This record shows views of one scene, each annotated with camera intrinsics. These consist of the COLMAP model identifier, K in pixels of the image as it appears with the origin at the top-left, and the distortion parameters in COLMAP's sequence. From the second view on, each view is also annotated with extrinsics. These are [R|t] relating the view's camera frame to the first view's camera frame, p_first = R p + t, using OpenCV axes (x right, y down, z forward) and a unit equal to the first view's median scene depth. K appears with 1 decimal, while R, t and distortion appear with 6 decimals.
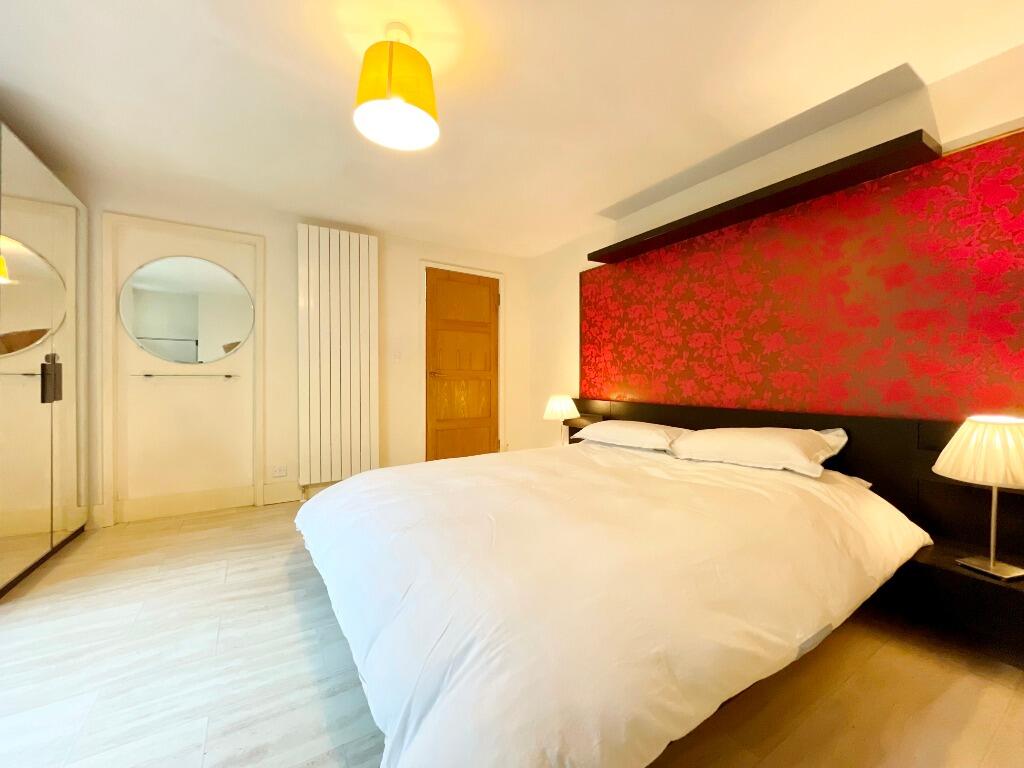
lens RADIAL K [[411.8, 0, 512.0], [0, 411.8, 384.0], [0, 0, 1]] dist [-0.000381, -0.000586]
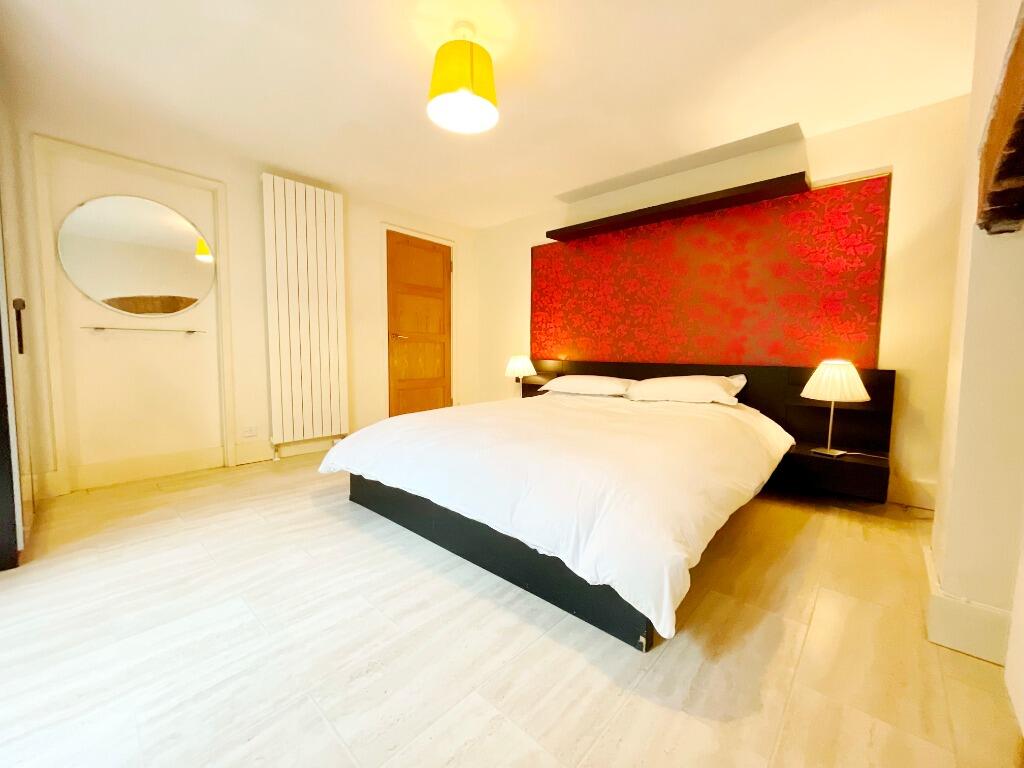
lens RADIAL K [[411.8, 0, 512.0], [0, 411.8, 384.0], [0, 0, 1]] dist [-0.000381, -0.000586]
pose [[0.962617, -0.013511, 0.270528, -0.238737], [-0.005631, 0.997541, 0.069855, 0.029211], [-0.270806, -0.068767, 0.960174, -0.109556]]
